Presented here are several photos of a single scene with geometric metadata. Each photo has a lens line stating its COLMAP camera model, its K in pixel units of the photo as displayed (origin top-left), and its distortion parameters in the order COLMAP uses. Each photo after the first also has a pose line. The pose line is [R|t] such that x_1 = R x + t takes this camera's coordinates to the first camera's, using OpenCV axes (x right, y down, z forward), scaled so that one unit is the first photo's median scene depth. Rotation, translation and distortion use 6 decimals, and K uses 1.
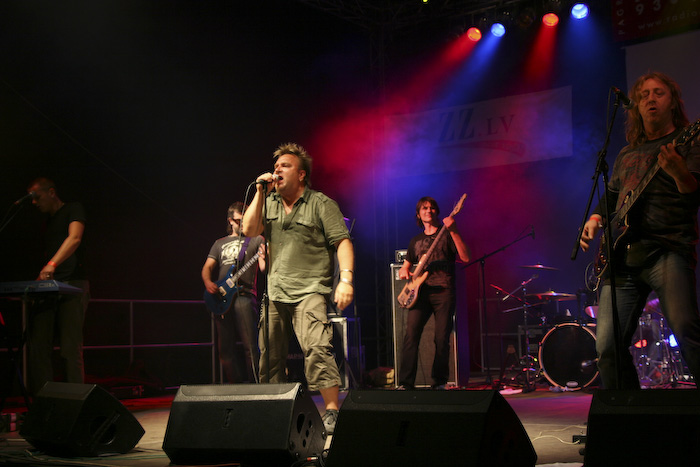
lens RADIAL K [[935.0, 0, 350.0], [0, 935.0, 233.5], [0, 0, 1]] dist [-0.087007, 0.040089]
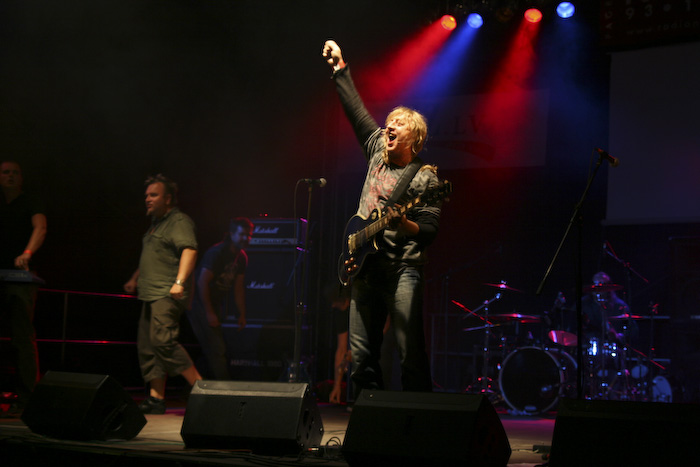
lens RADIAL K [[1186.6, 0, 350.0], [0, 1186.6, 233.5], [0, 0, 1]] dist [-0.038439, 0.095685]
pose [[0.993895, 0.071902, 0.083683, -0.067613], [-0.073031, 0.997274, 0.010510, -0.021484], [-0.082699, -0.016557, 0.996437, -0.227066]]
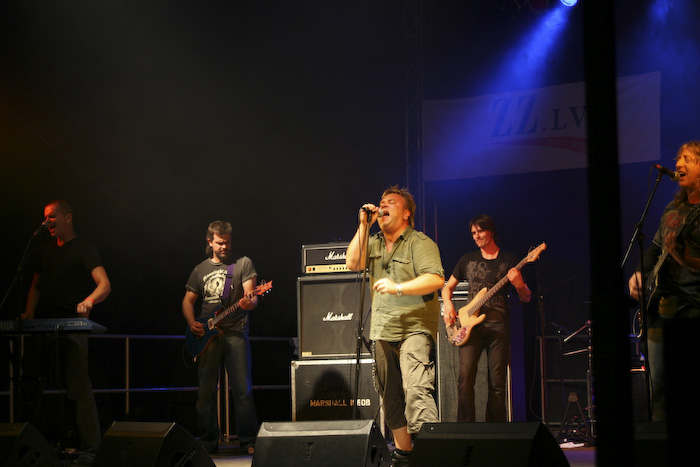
lens RADIAL K [[1470.2, 0, 350.0], [0, 1470.2, 233.5], [0, 0, 1]] dist [0.048027, -0.173248]
pose [[0.999926, 0.011744, 0.003054, -0.044486], [-0.011772, 0.999889, 0.009183, -0.041522], [-0.002946, -0.009218, 0.999953, -0.393980]]
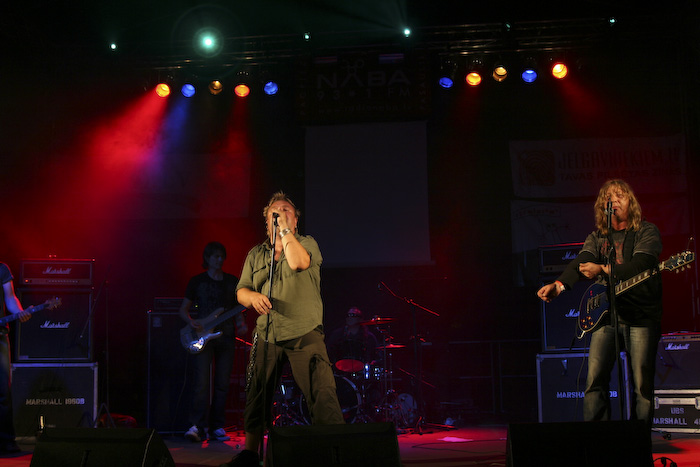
lens RADIAL K [[947.5, 0, 349.5], [0, 947.5, 213.6], [0, 0, 1]] dist [-0.080767, 0.052466]
pose [[0.841492, 0.108899, 0.529180, -0.358731], [-0.068568, 0.993081, -0.095329, 0.011585], [-0.535900, 0.043934, 0.843137, 0.017601]]
